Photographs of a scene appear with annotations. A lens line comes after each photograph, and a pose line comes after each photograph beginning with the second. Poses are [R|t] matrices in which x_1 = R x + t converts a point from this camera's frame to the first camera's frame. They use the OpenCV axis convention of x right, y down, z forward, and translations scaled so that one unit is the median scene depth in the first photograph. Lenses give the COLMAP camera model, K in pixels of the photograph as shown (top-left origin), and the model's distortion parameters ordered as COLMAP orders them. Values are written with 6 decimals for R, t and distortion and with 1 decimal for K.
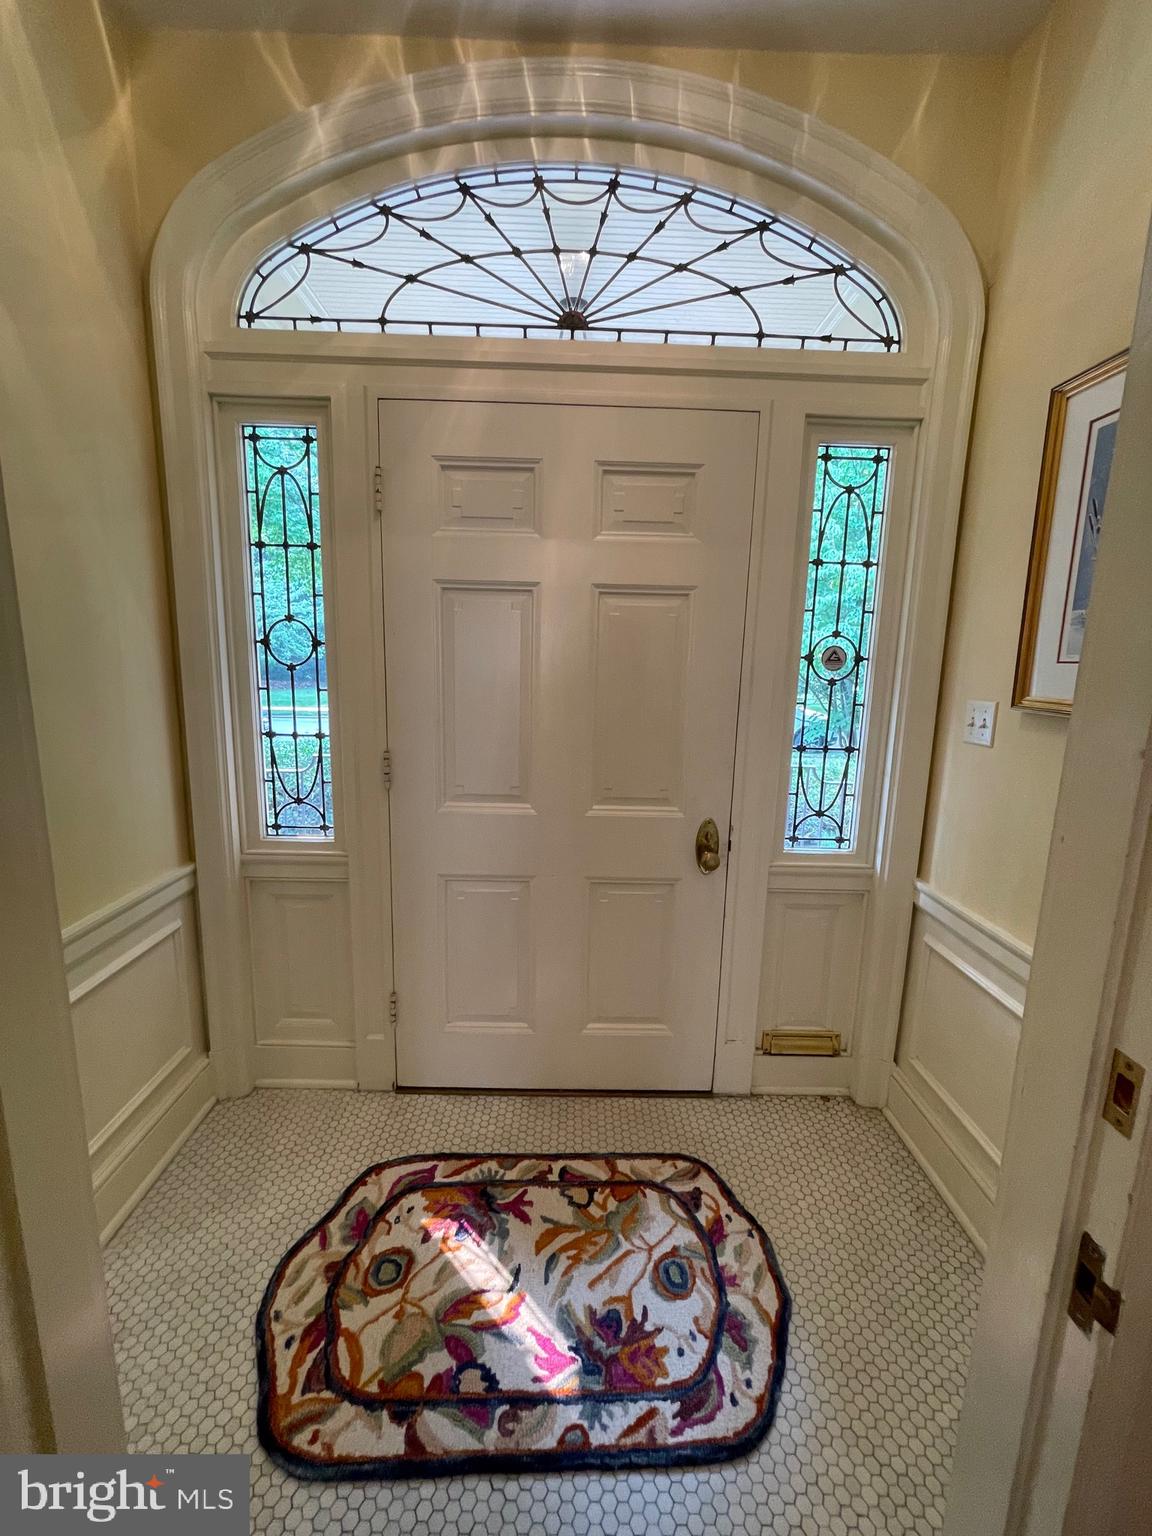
lens RADIAL K [[622.4, 0, 578.9], [0, 622.4, 741.4], [0, 0, 1]] dist [-0.004541, 0.001308]
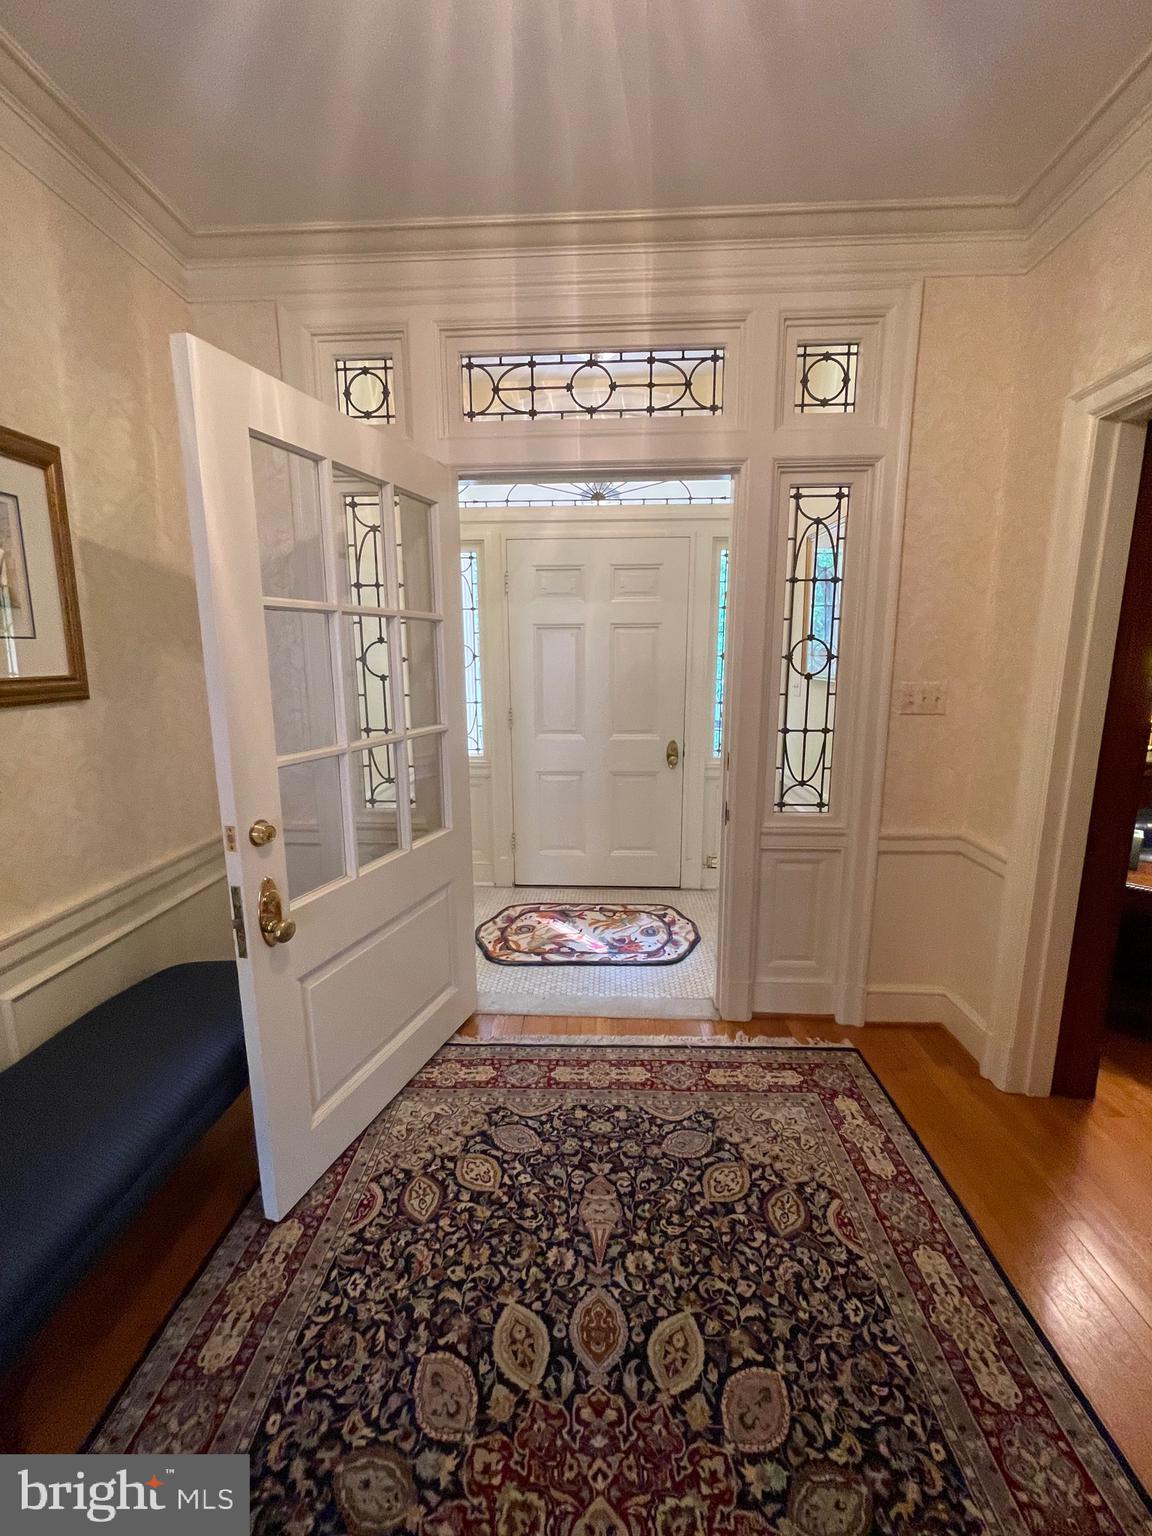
lens RADIAL K [[622.4, 0, 576.3], [0, 622.4, 769.2], [0, 0, 1]] dist [-0.004541, 0.001308]
pose [[0.997579, -0.017667, -0.067258, 0.042583], [0.019362, 0.999509, 0.024633, 0.186320], [0.066789, -0.025876, 0.997432, -1.135221]]
